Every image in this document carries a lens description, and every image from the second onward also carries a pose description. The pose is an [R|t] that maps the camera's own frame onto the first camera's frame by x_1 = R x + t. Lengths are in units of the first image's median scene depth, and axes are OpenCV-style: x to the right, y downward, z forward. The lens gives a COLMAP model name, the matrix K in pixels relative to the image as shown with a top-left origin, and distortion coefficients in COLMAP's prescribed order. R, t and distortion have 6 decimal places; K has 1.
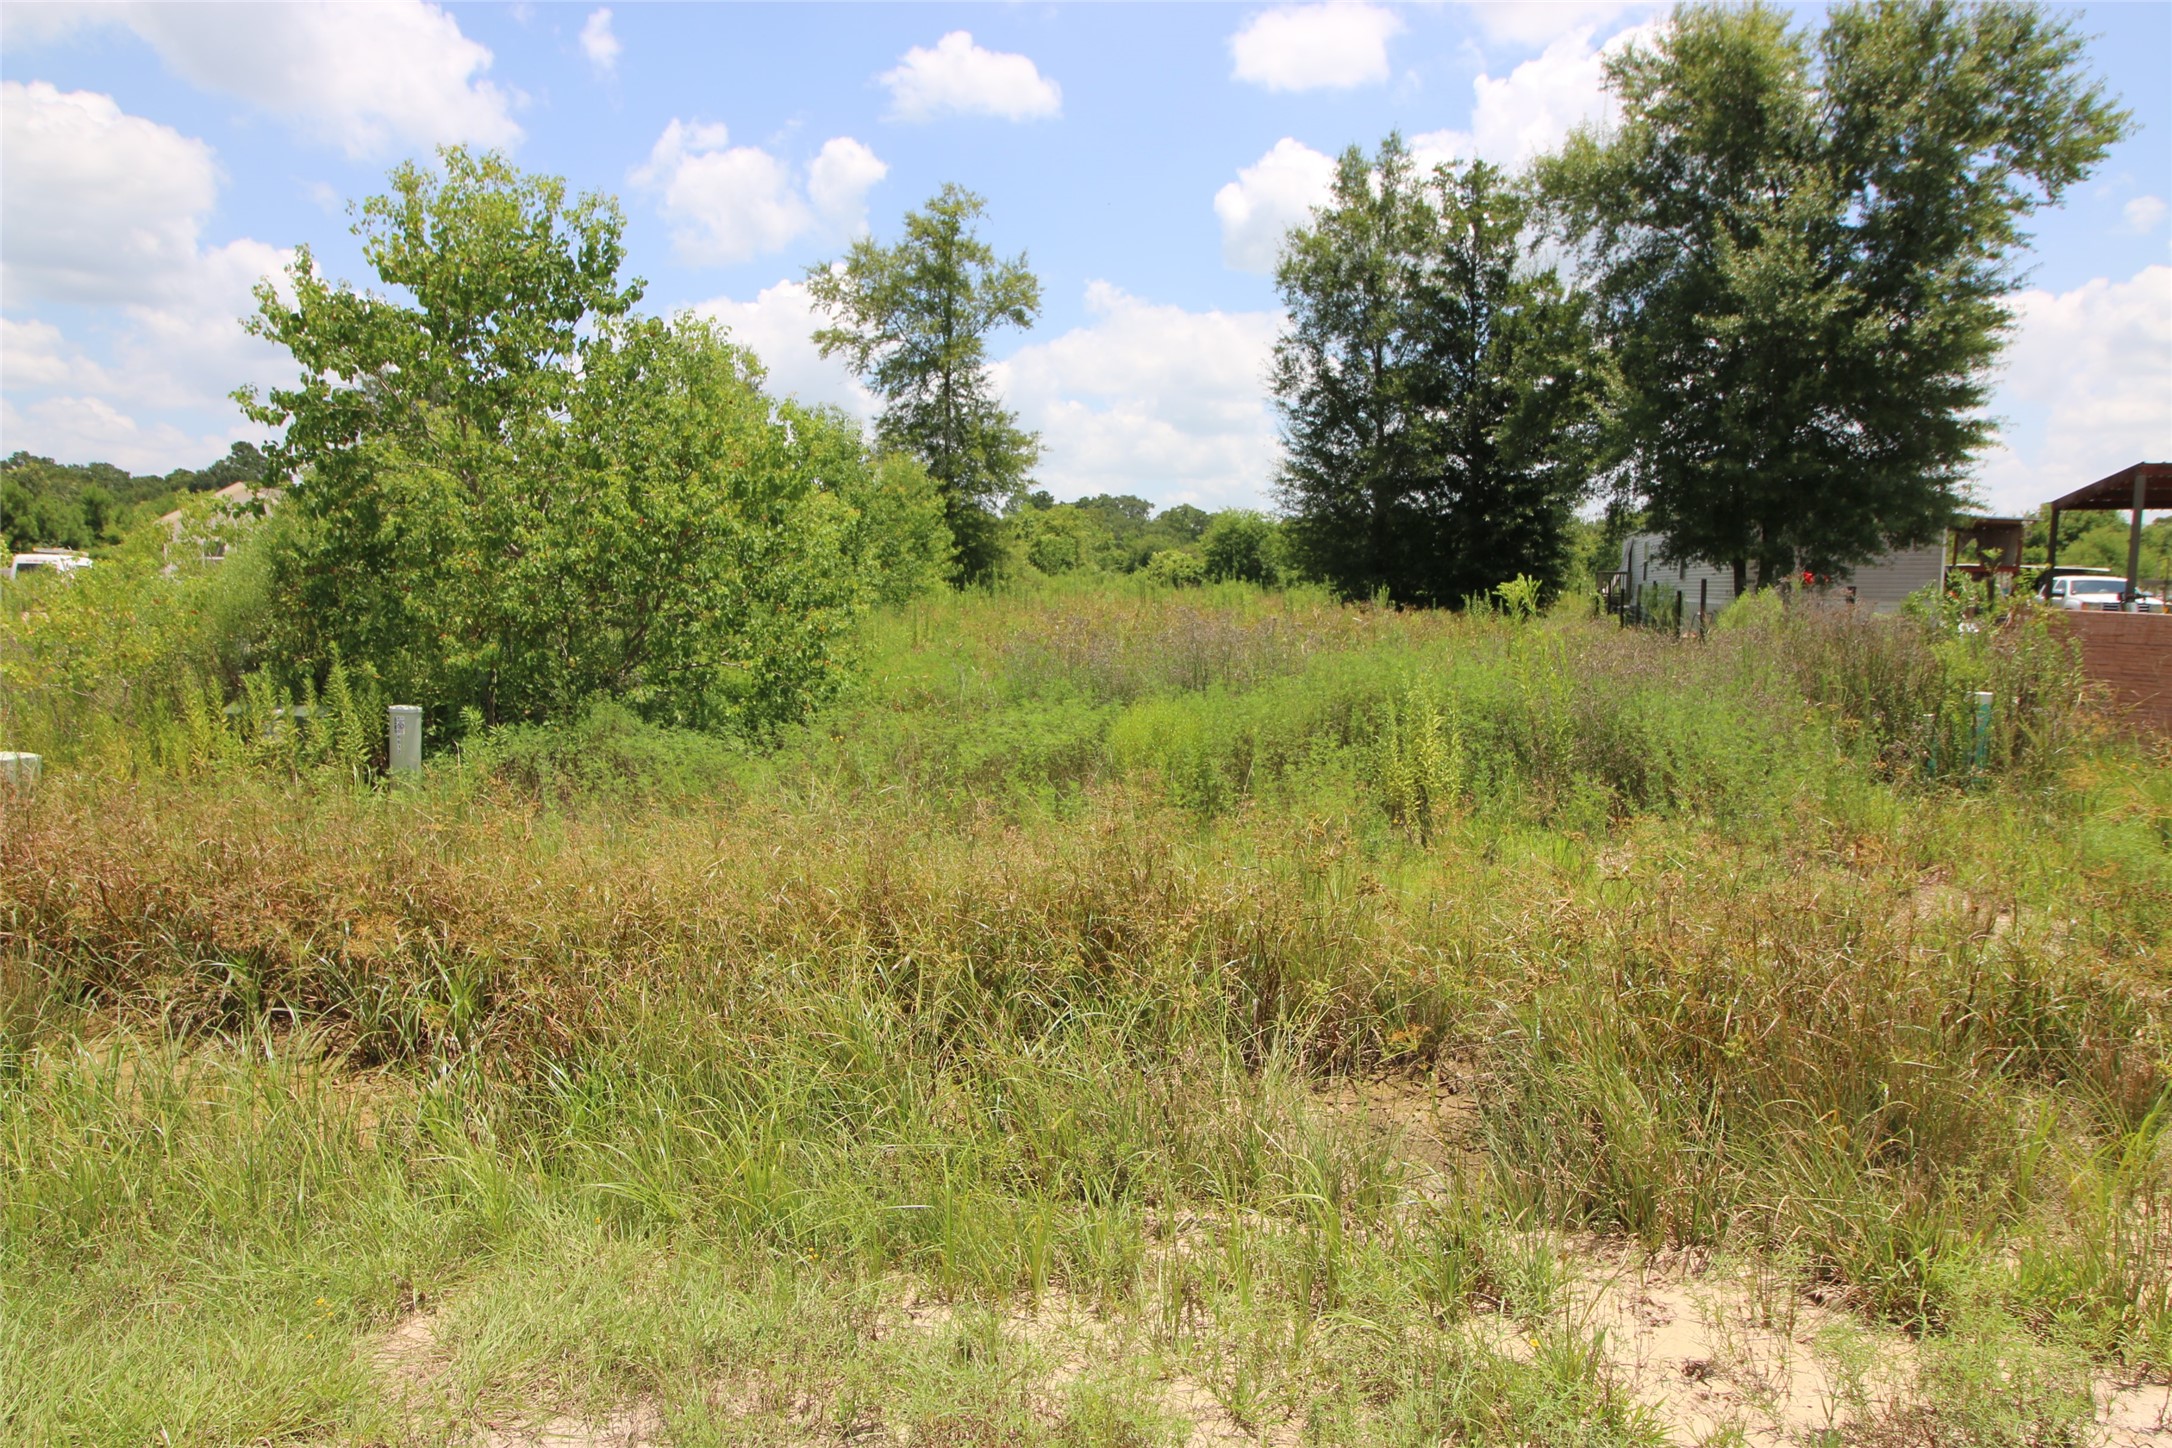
lens RADIAL K [[1300.7, 0, 1086.0], [0, 1300.7, 724.0], [0, 0, 1]] dist [0.006913, -0.011913]
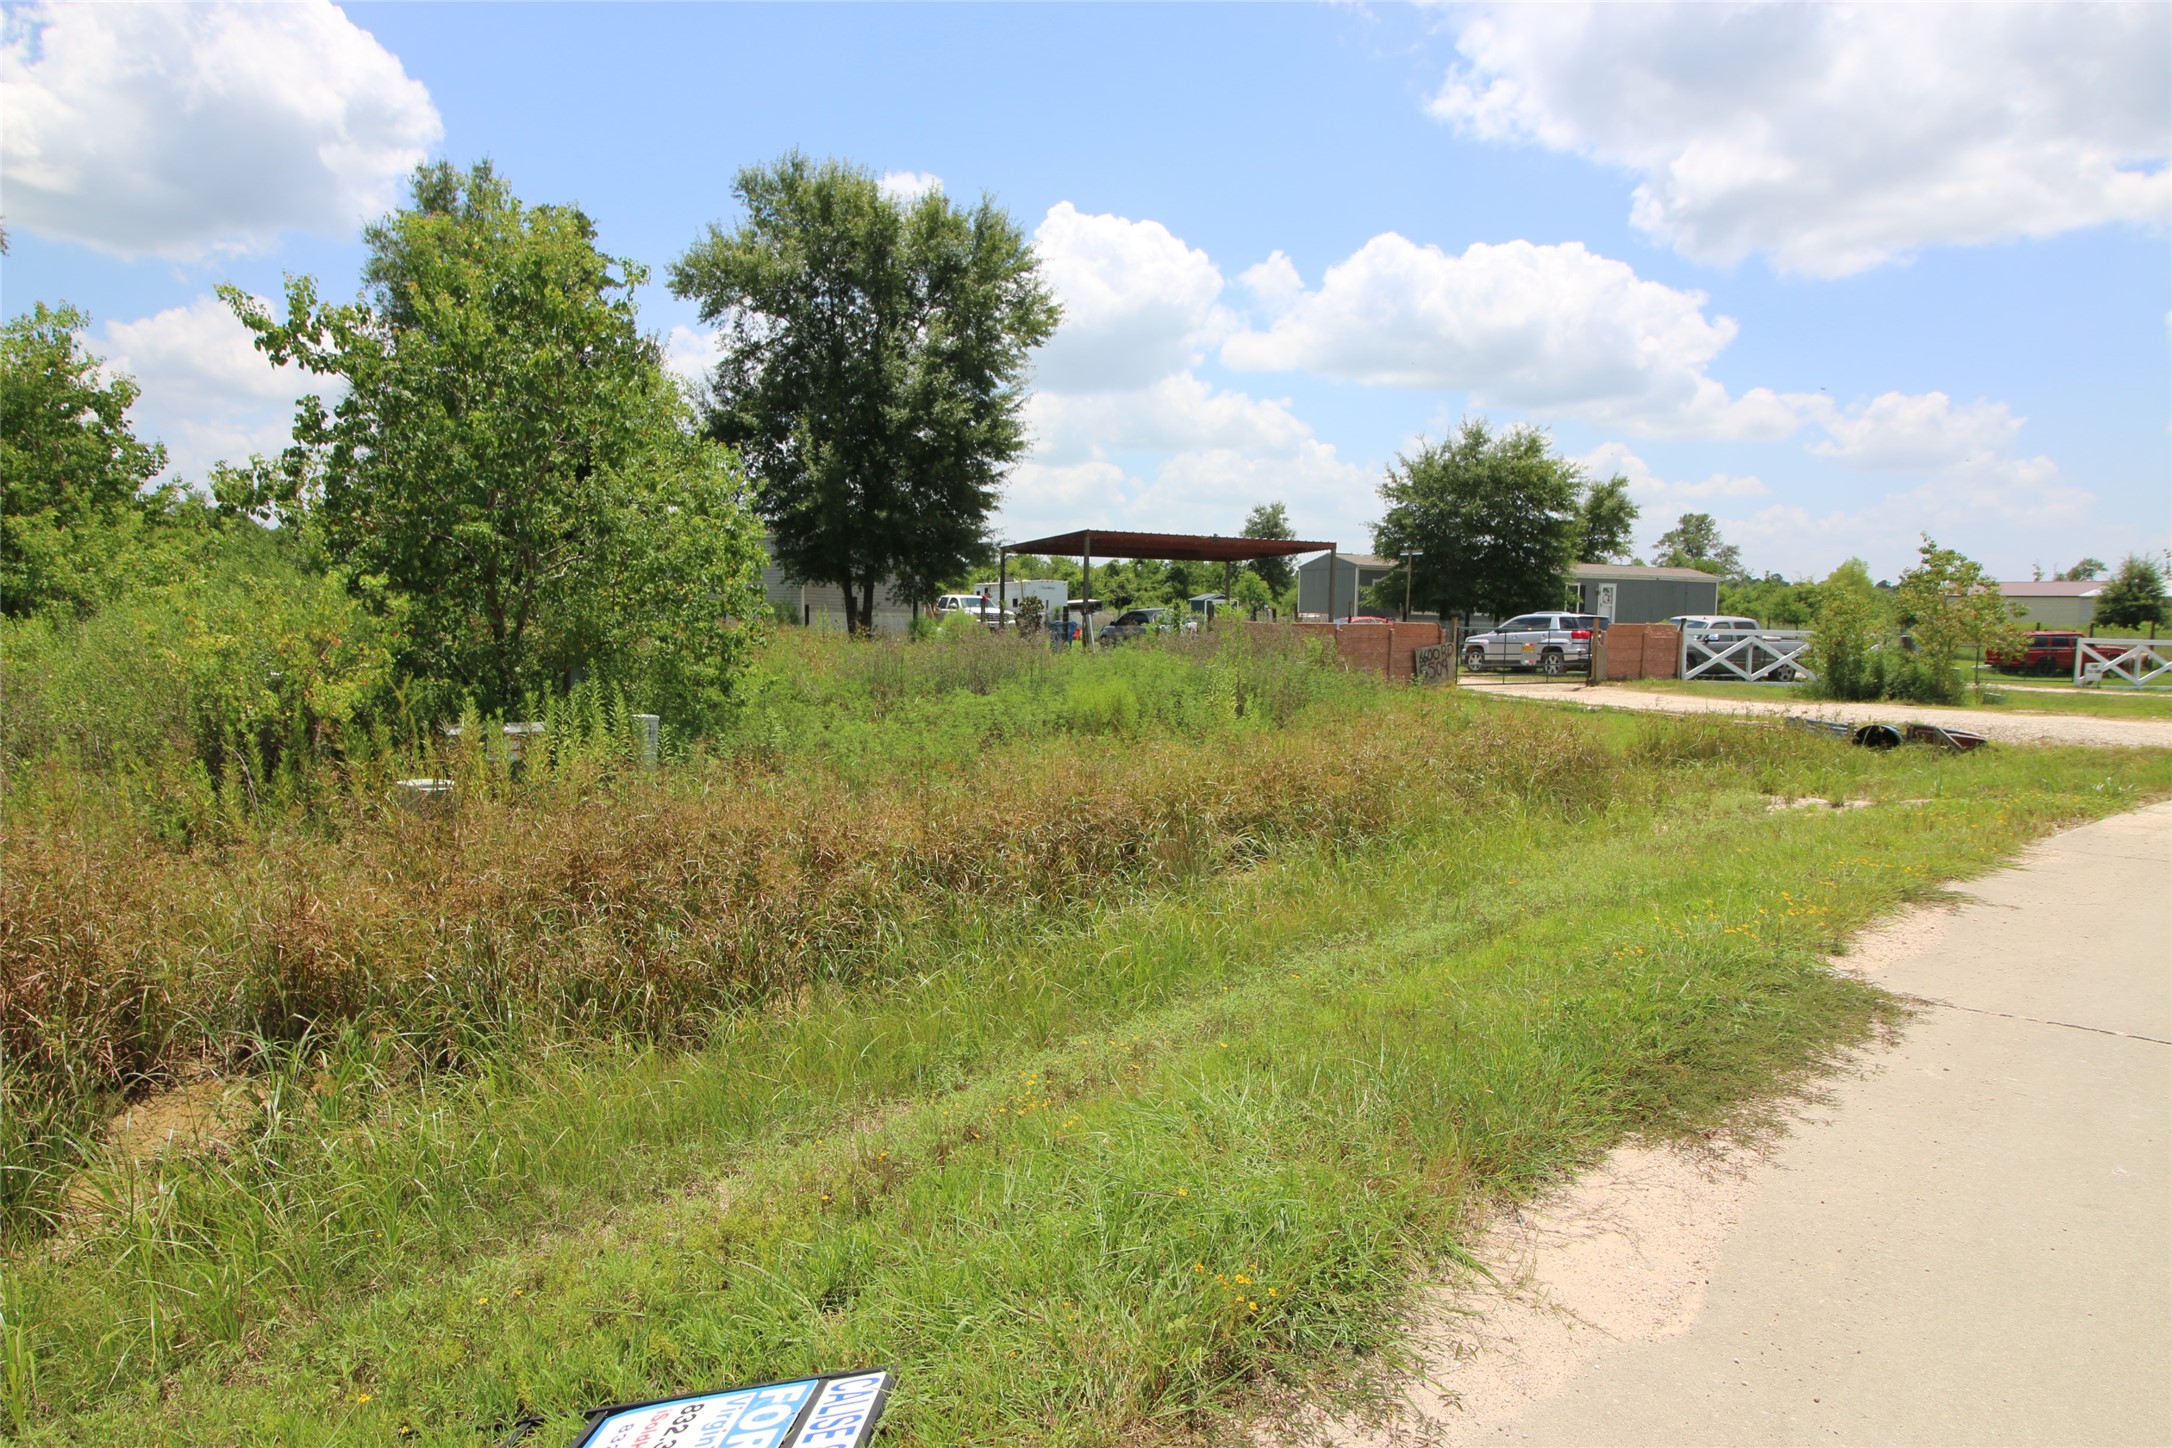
lens RADIAL K [[1300.7, 0, 1086.0], [0, 1300.7, 724.0], [0, 0, 1]] dist [0.006913, -0.011913]
pose [[0.604480, -0.068472, 0.793672, -0.318674], [0.071651, 0.996934, 0.031436, -0.003746], [-0.793391, 0.037865, 0.607533, 0.004381]]
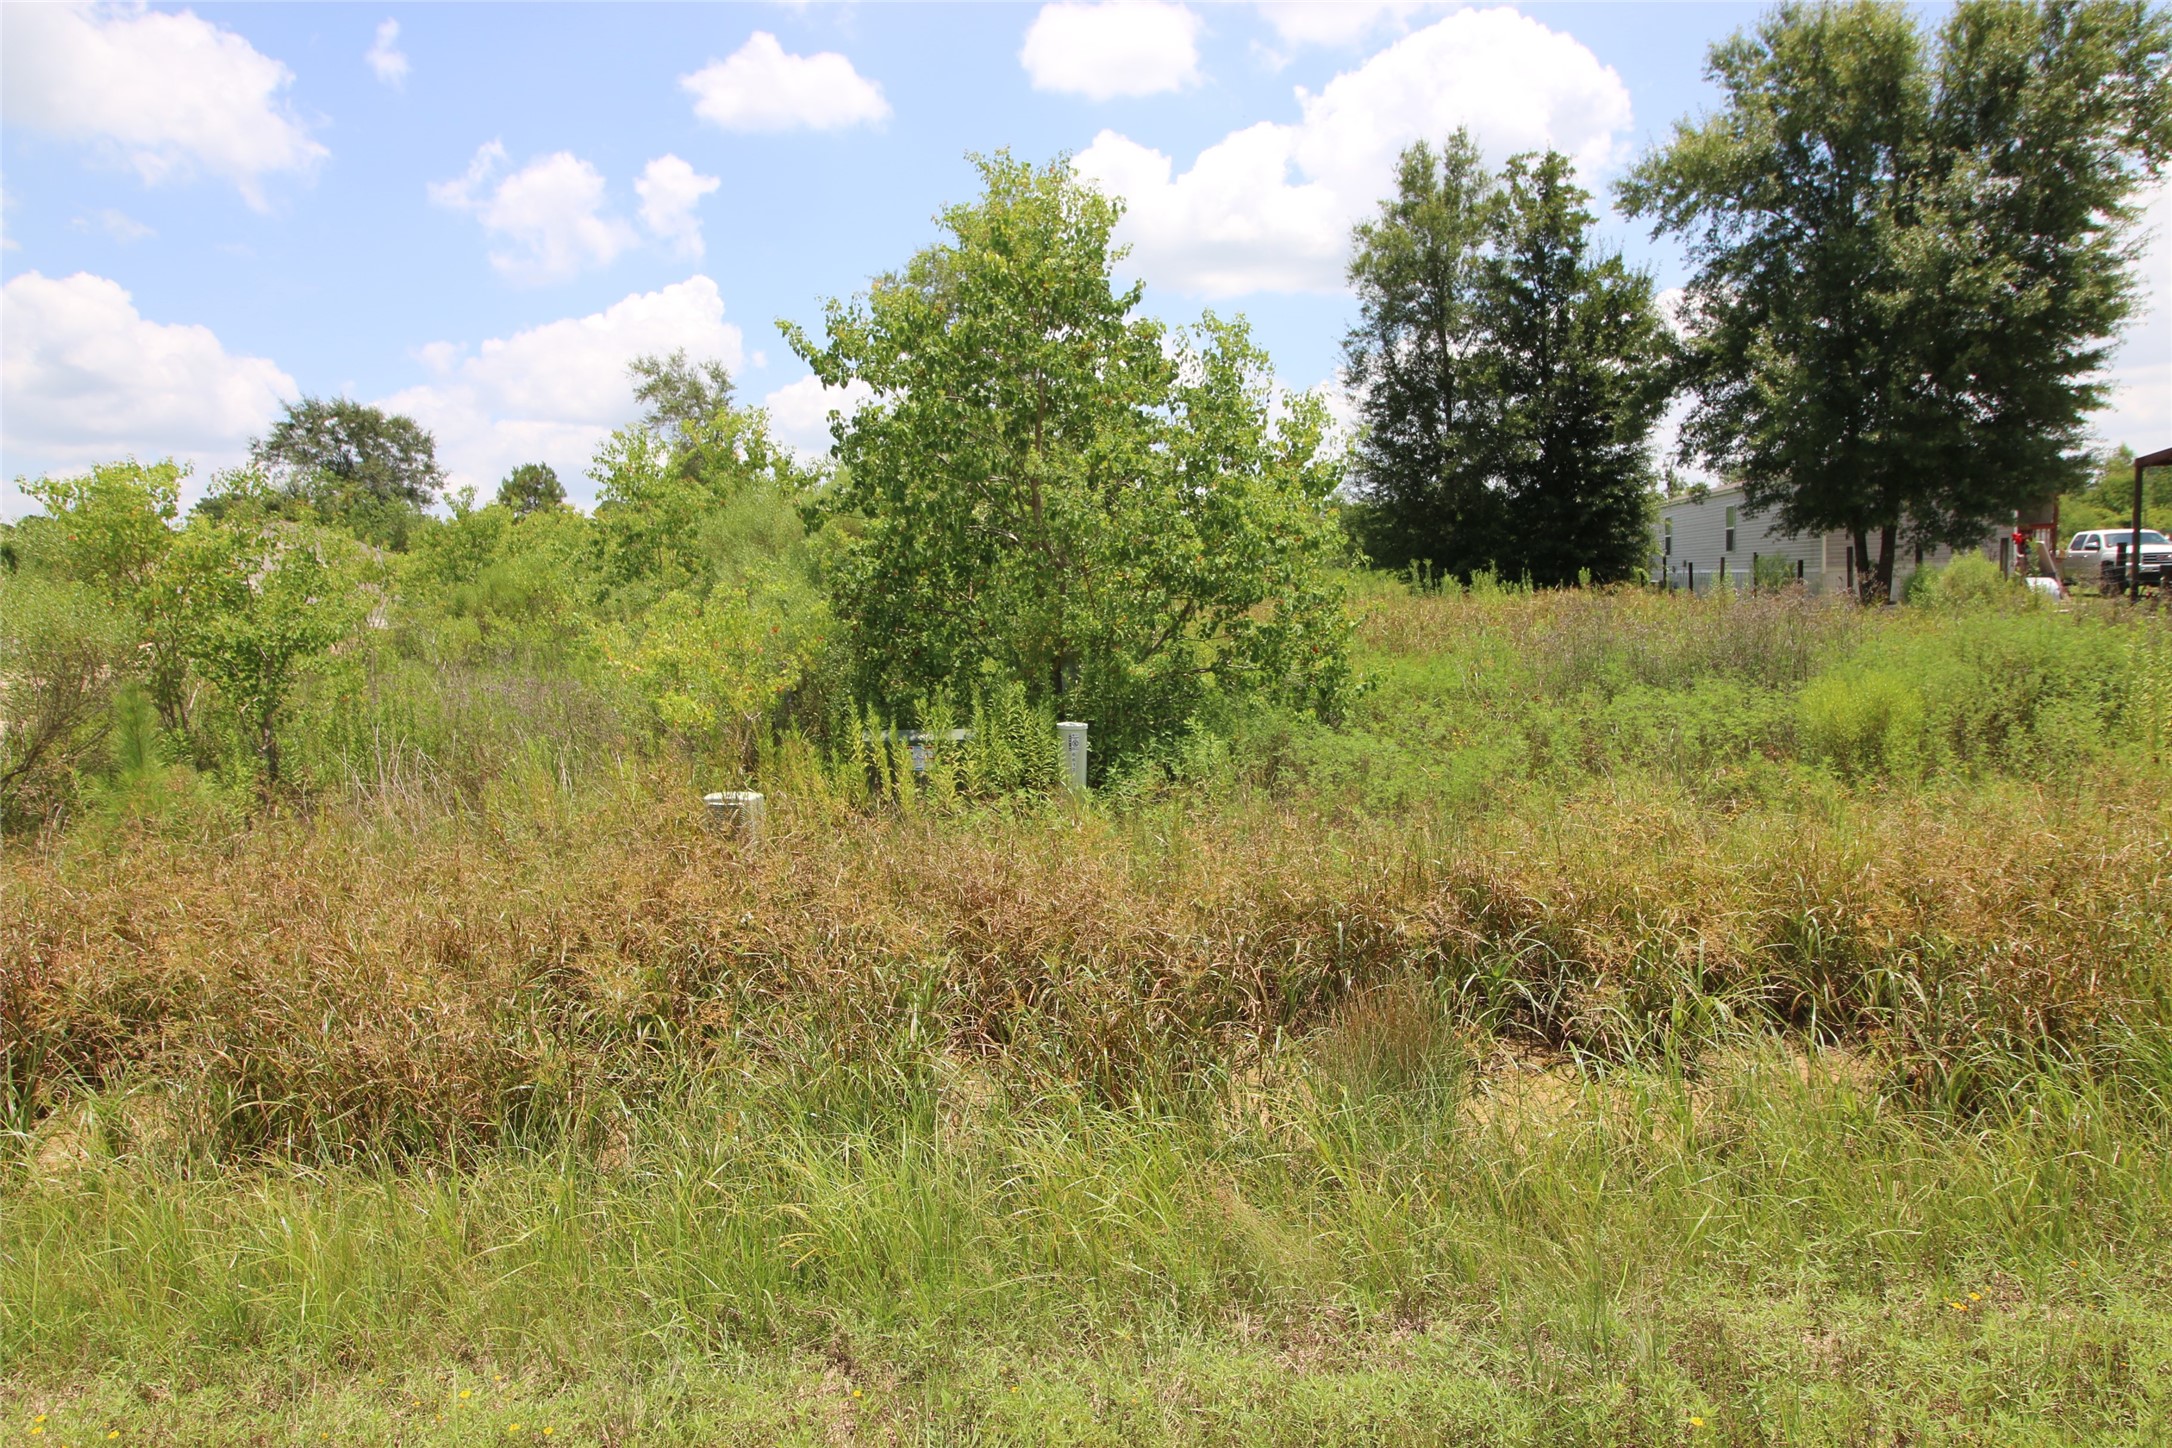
lens RADIAL K [[1297.8, 0, 1086.0], [0, 1297.8, 724.0], [0, 0, 1]] dist [0.008773, -0.010933]
pose [[0.995107, -0.058071, 0.079941, -0.159817], [0.058267, 0.998301, -0.000126, -0.003120], [-0.079798, 0.004783, 0.996800, 0.007490]]
